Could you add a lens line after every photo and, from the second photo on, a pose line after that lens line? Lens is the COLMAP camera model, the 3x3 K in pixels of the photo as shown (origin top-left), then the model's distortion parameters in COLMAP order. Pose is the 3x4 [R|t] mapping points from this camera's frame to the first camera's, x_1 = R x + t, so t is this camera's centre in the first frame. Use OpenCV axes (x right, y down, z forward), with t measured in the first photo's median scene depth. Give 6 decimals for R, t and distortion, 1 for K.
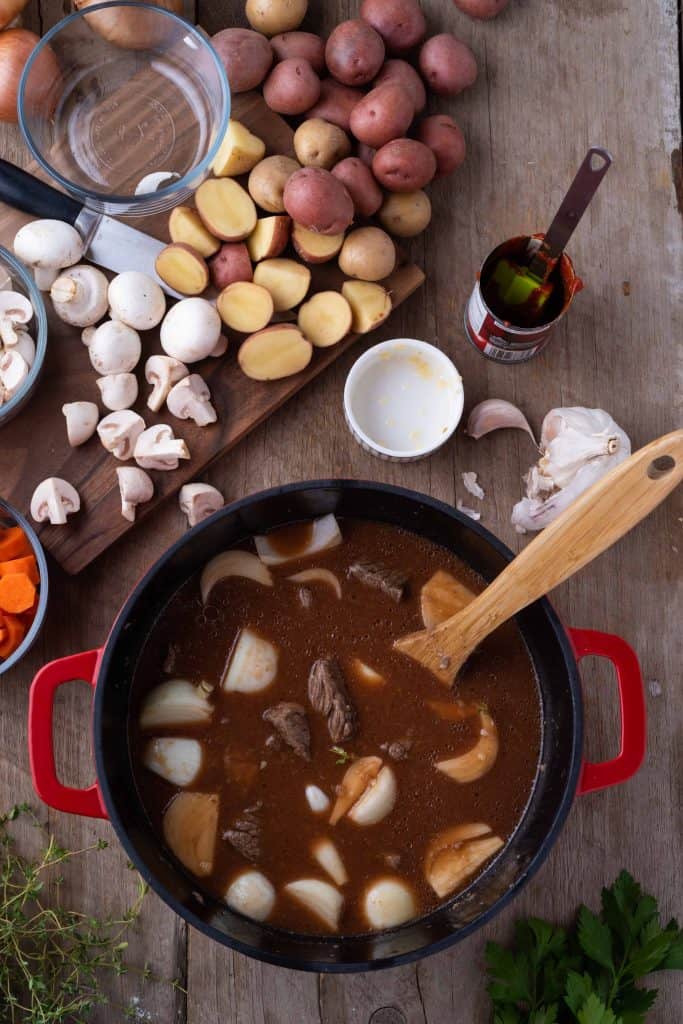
lens RADIAL K [[1847.4, 0, 331.6], [0, 1847.4, 509.6], [0, 0, 1]] dist [0.001583, 0.000000]
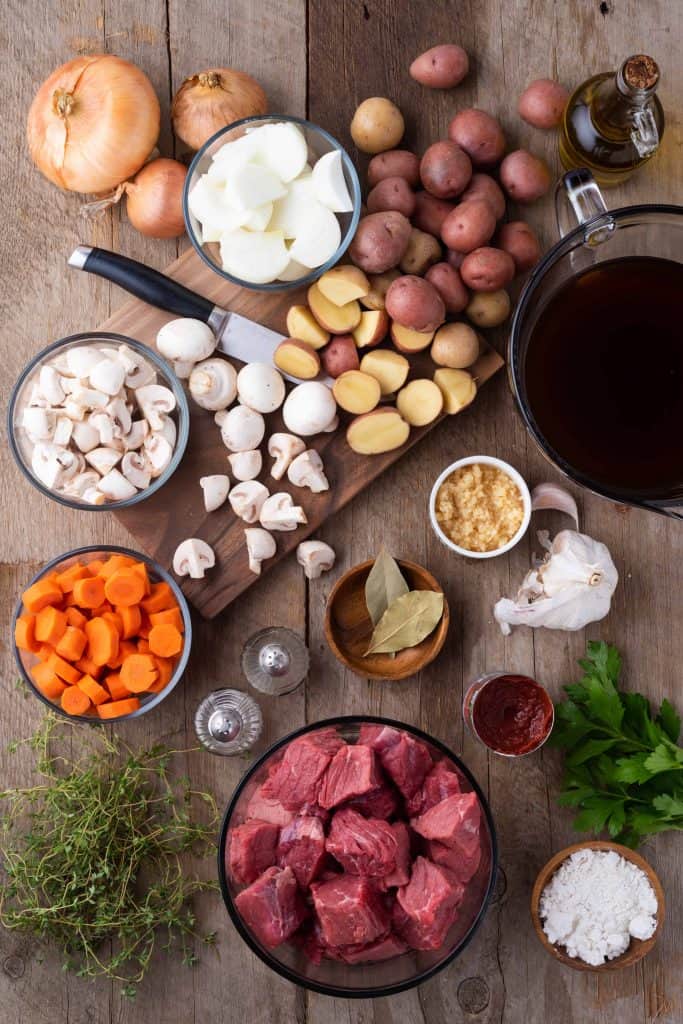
lens RADIAL K [[1847.4, 0, 332.6], [0, 1847.4, 514.6], [0, 0, 1]] dist [0.001583, 0.000000]
pose [[0.999712, -0.001341, -0.023951, -0.031437], [0.002725, 0.998322, 0.057842, -0.100257], [0.023833, -0.057890, 0.998038, -0.182937]]
